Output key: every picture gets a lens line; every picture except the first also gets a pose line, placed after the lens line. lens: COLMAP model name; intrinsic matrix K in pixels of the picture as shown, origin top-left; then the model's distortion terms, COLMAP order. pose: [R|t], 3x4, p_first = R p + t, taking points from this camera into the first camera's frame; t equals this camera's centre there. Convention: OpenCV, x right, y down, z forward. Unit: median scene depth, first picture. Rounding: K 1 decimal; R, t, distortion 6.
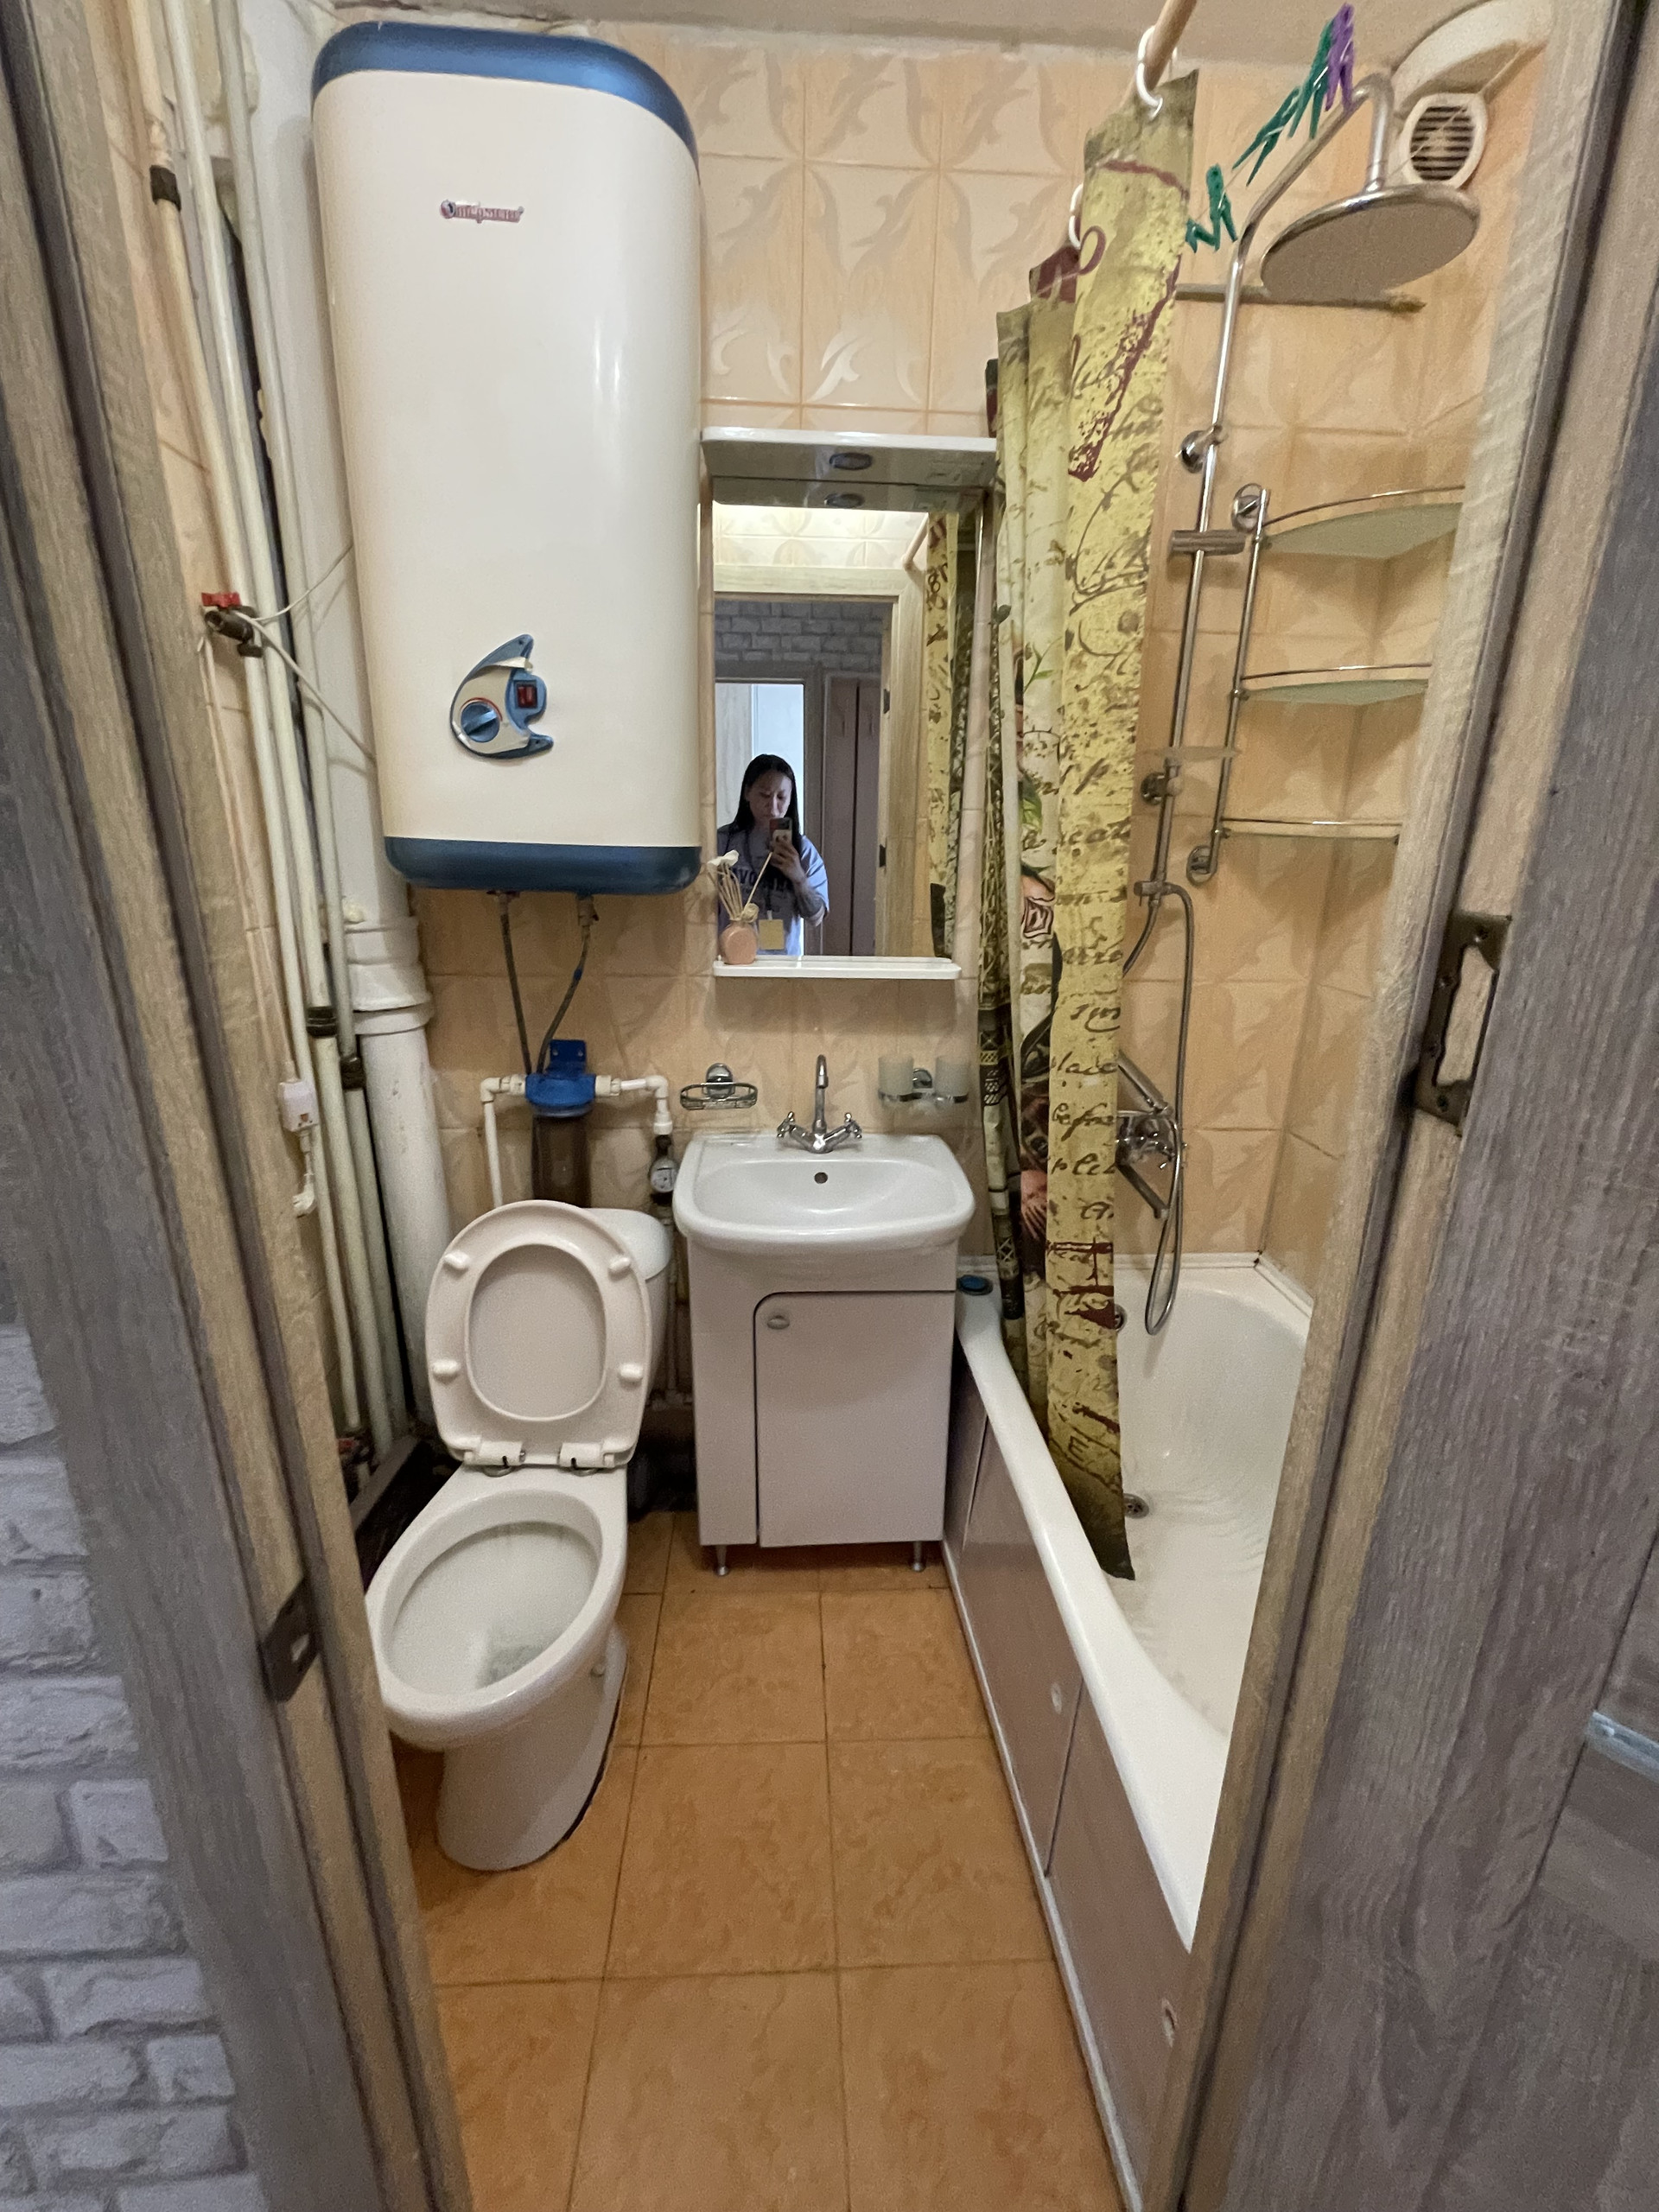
lens RADIAL K [[892.1, 0, 829.7], [0, 892.1, 1113.6], [0, 0, 1]] dist [-0.009953, 0.002429]
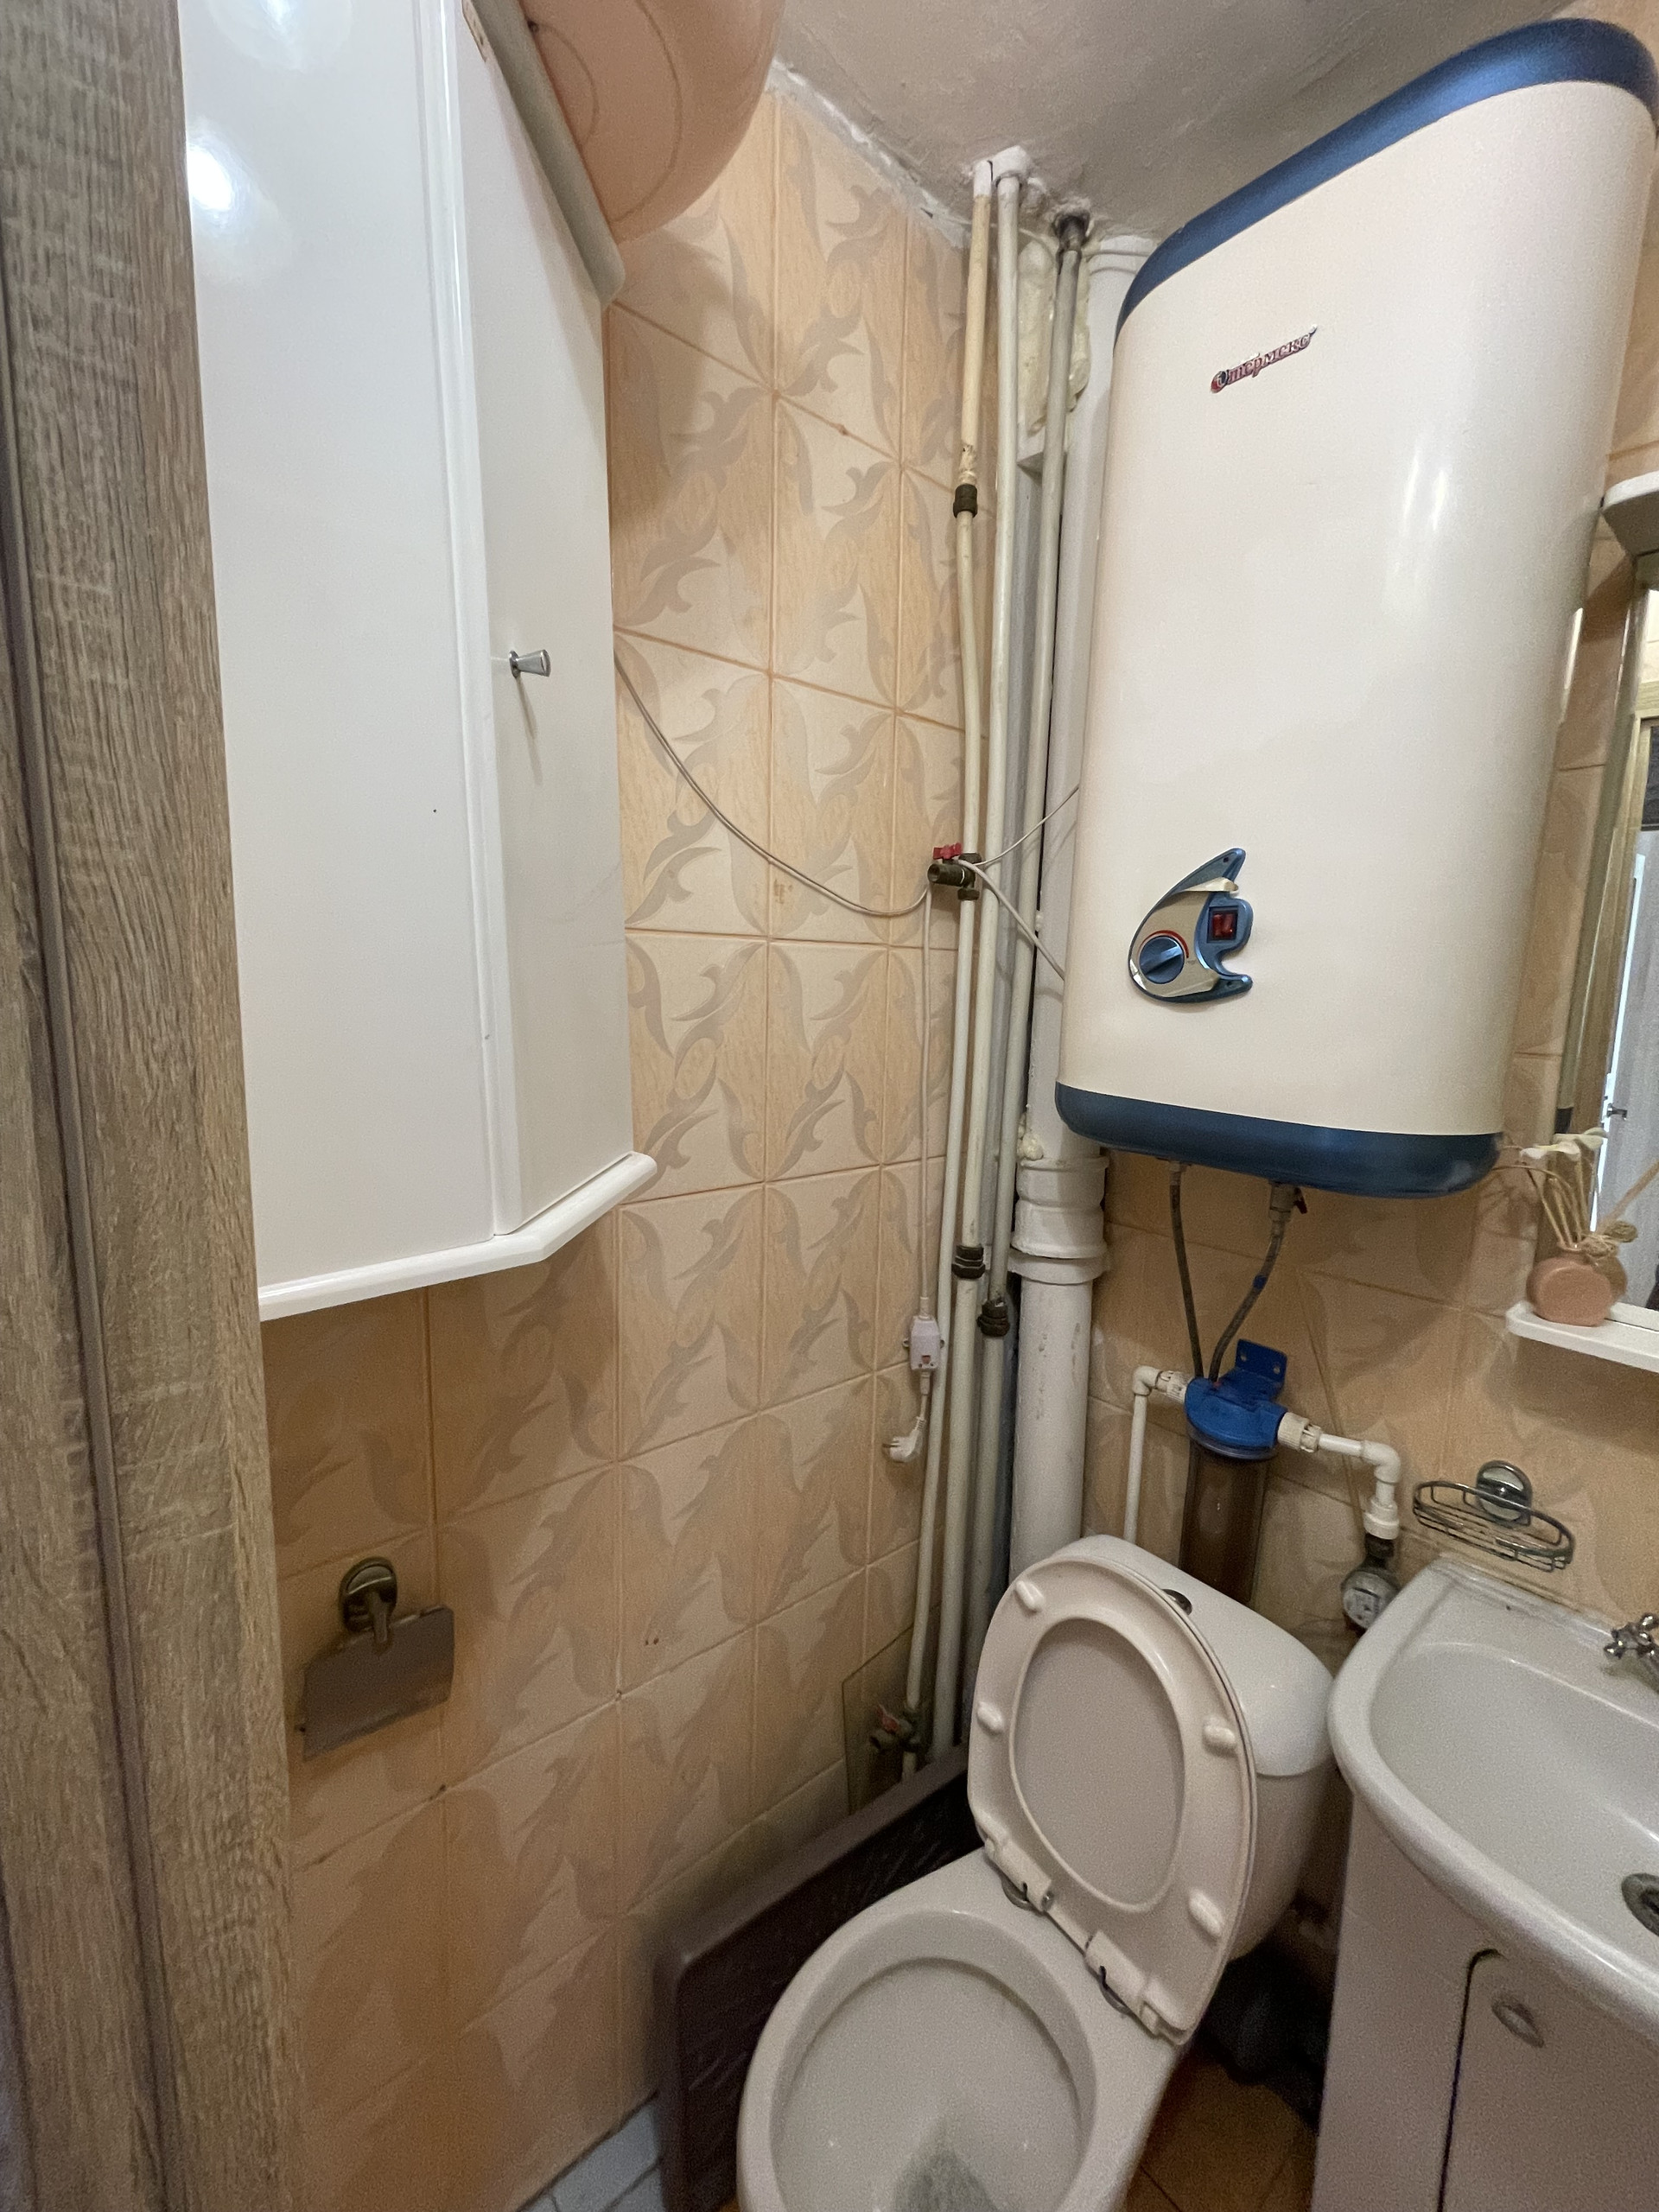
lens RADIAL K [[892.1, 0, 821.5], [0, 892.1, 1099.6], [0, 0, 1]] dist [-0.009953, 0.002429]
pose [[0.600075, 0.103415, -0.793231, 0.053933], [-0.244599, 0.967836, -0.058860, -0.166937], [0.761631, 0.229343, 0.606070, 0.267466]]
